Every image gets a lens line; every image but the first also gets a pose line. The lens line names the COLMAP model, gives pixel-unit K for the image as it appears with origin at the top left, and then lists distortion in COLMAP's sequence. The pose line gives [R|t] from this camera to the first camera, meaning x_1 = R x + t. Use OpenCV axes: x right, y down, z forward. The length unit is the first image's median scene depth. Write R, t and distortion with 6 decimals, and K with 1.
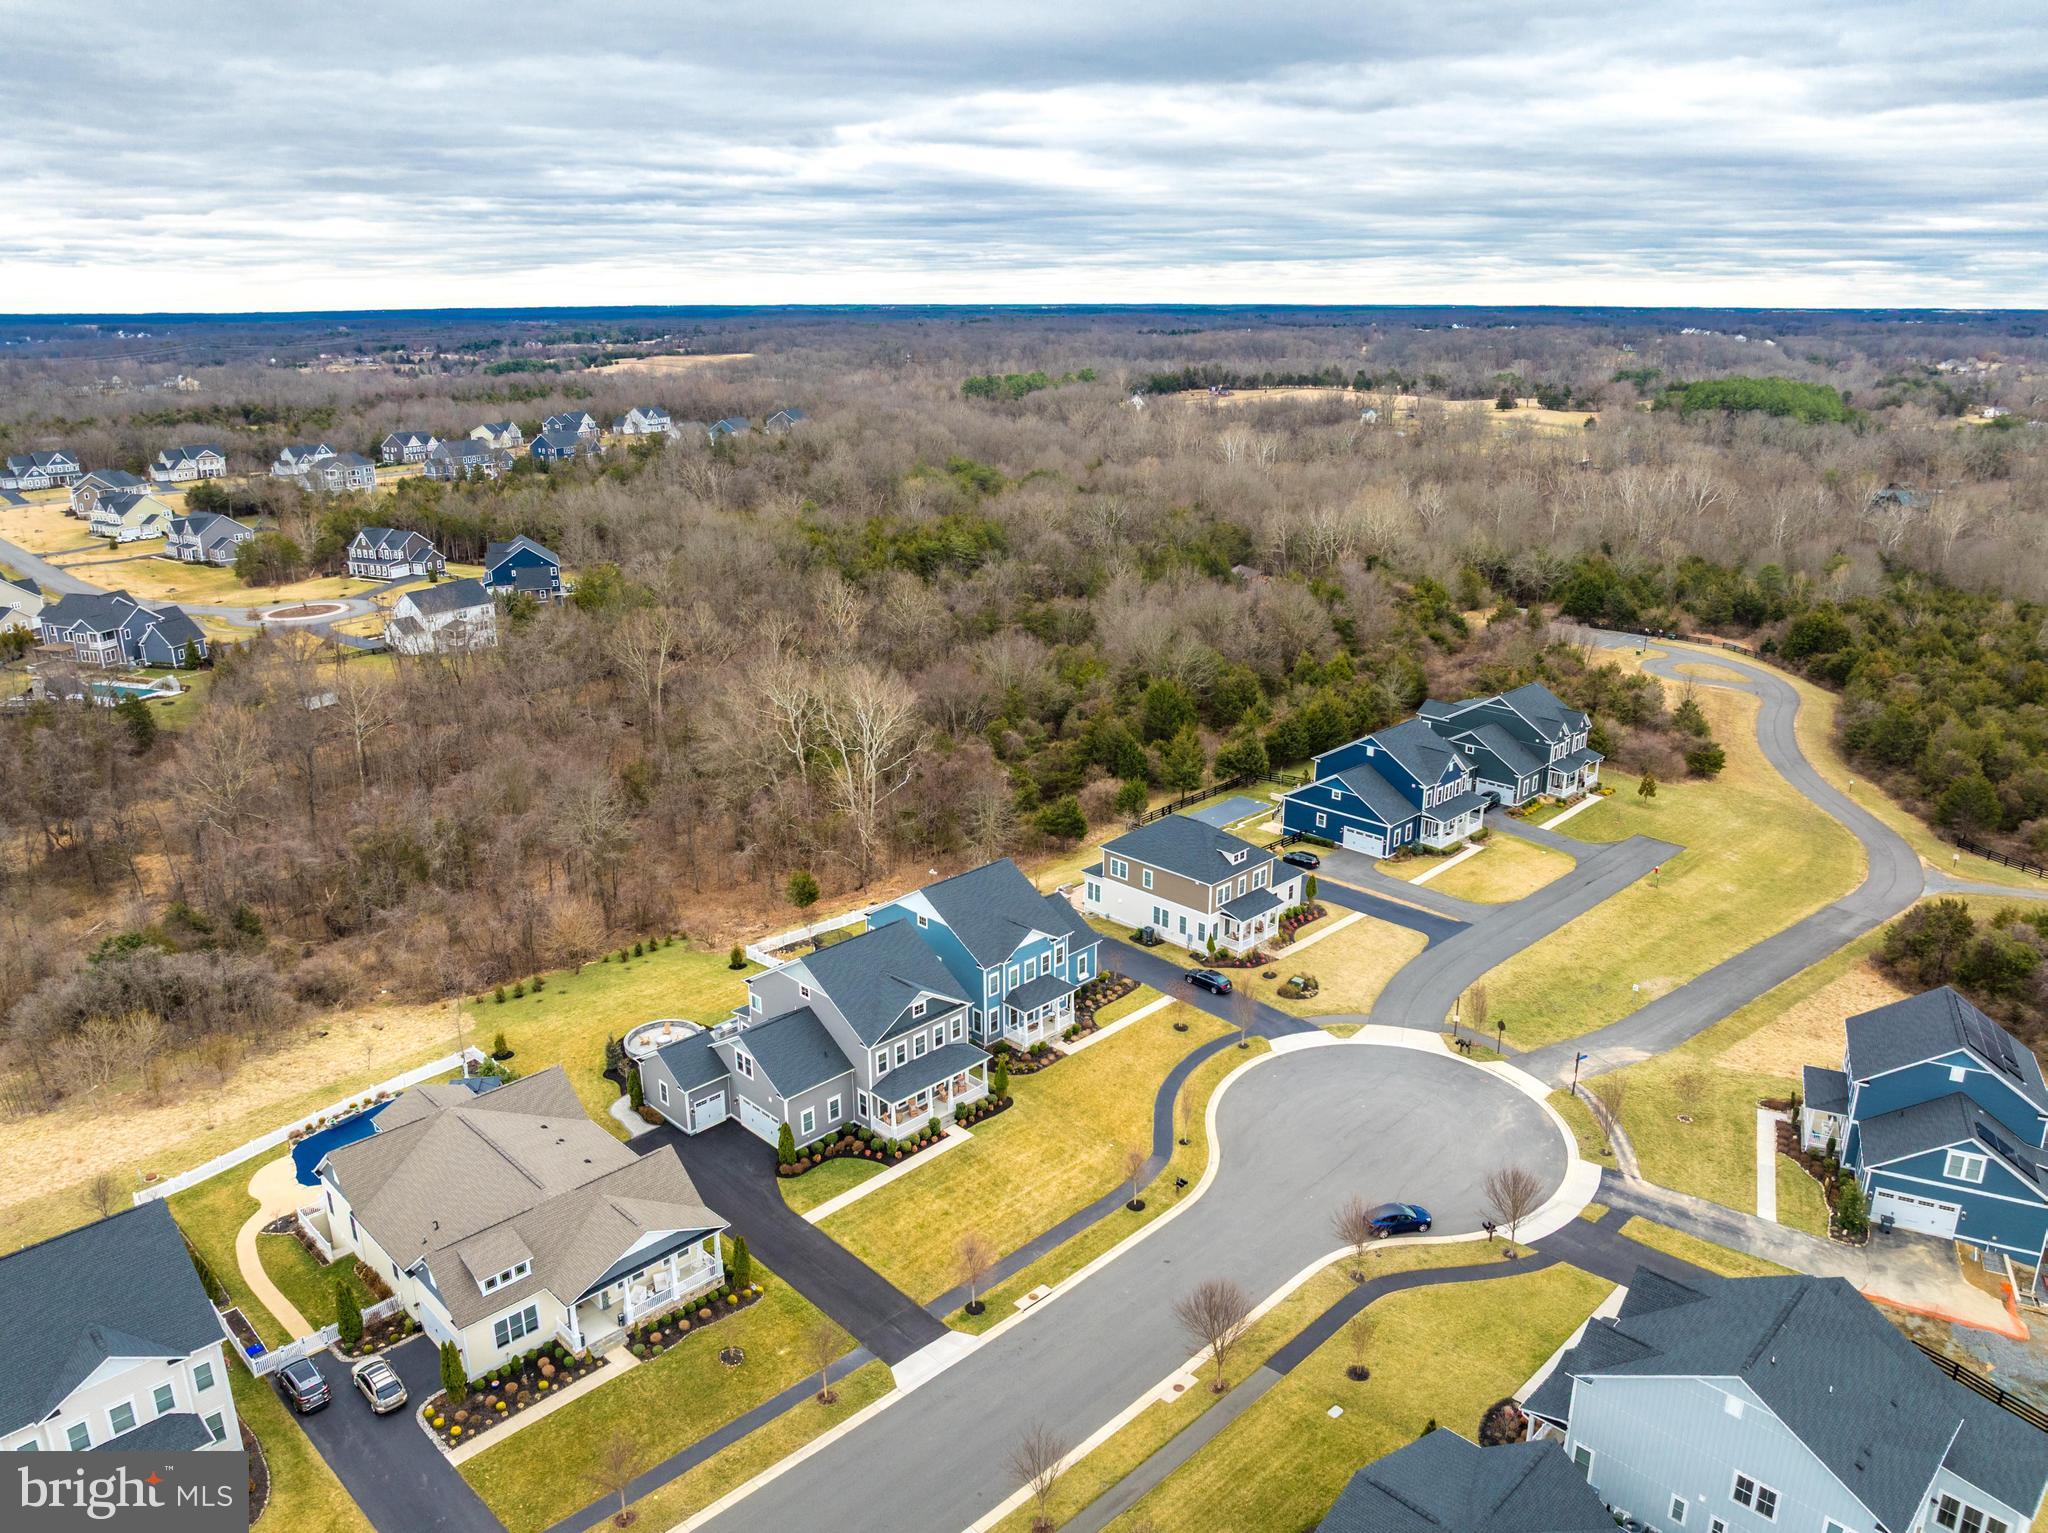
lens RADIAL K [[1445.9, 0, 1024.0], [0, 1445.9, 766.5], [0, 0, 1]] dist [-0.034865, -0.006490]
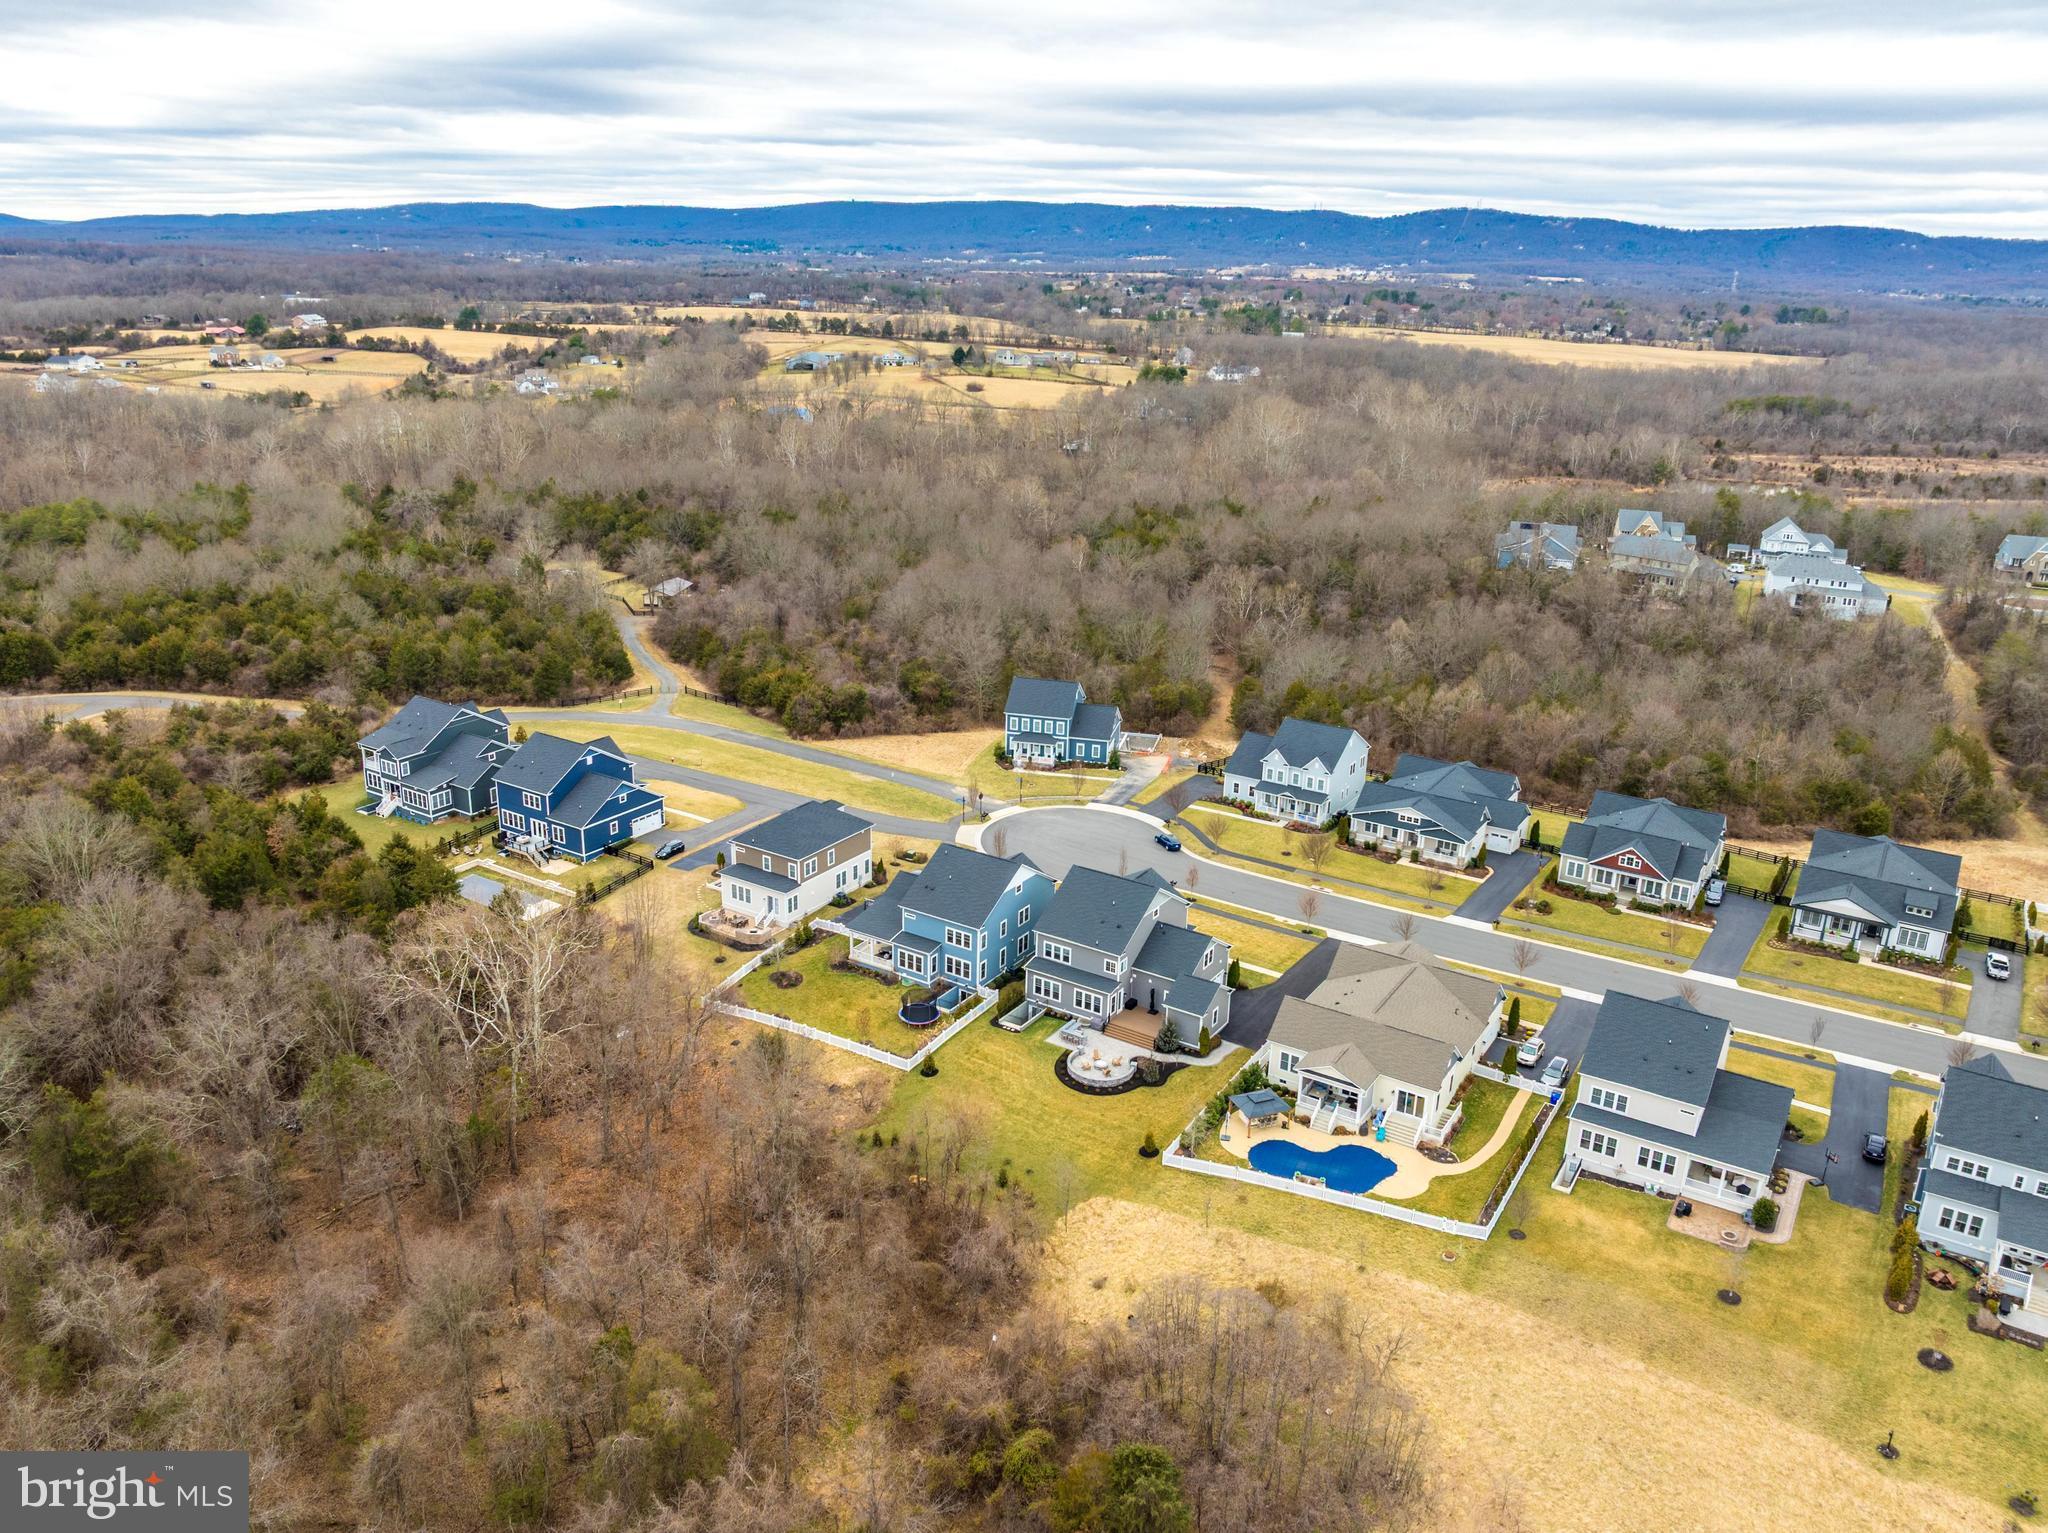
lens RADIAL K [[1518.2, 0, 1024.0], [0, 1518.2, 766.5], [0, 0, 1]] dist [0.003284, -0.106999]
pose [[-0.216994, -0.321313, 0.921776, -1.400277], [0.274826, 0.885972, 0.373529, -0.536469], [-0.936688, 0.334381, -0.103945, 1.215313]]
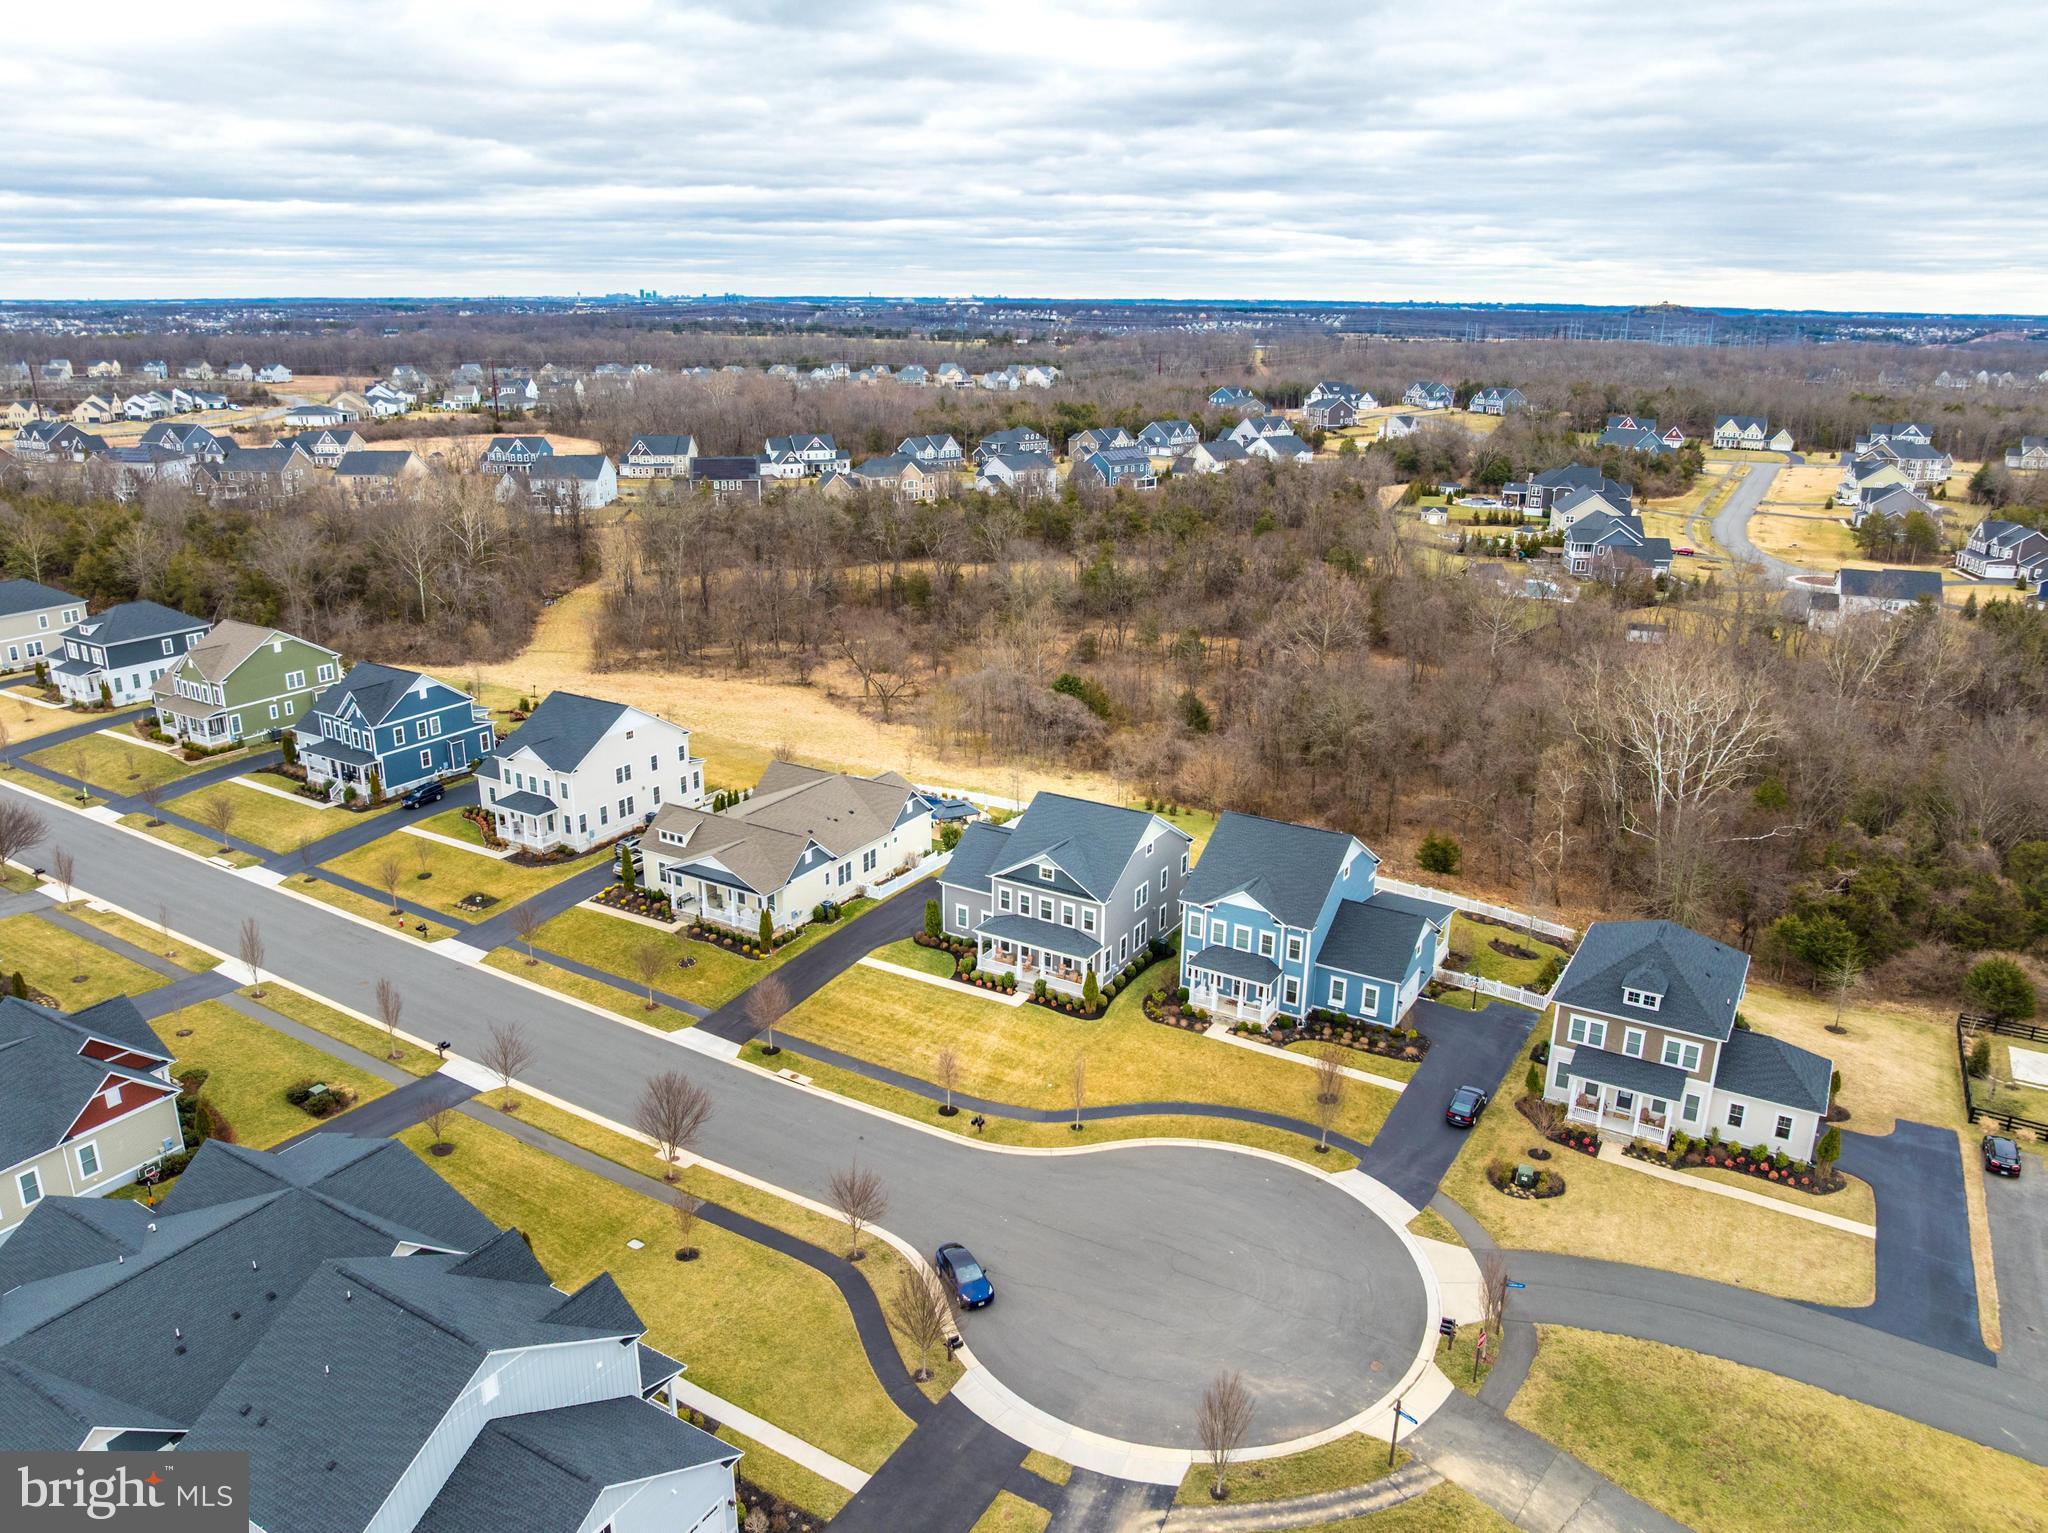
lens RADIAL K [[1445.9, 0, 1024.0], [0, 1445.9, 766.5], [0, 0, 1]] dist [-0.034865, -0.006490]
pose [[0.241409, 0.303206, -0.921840, 0.816469], [-0.305205, 0.925453, 0.224468, -0.120424], [0.921180, 0.227161, 0.315952, 0.636576]]
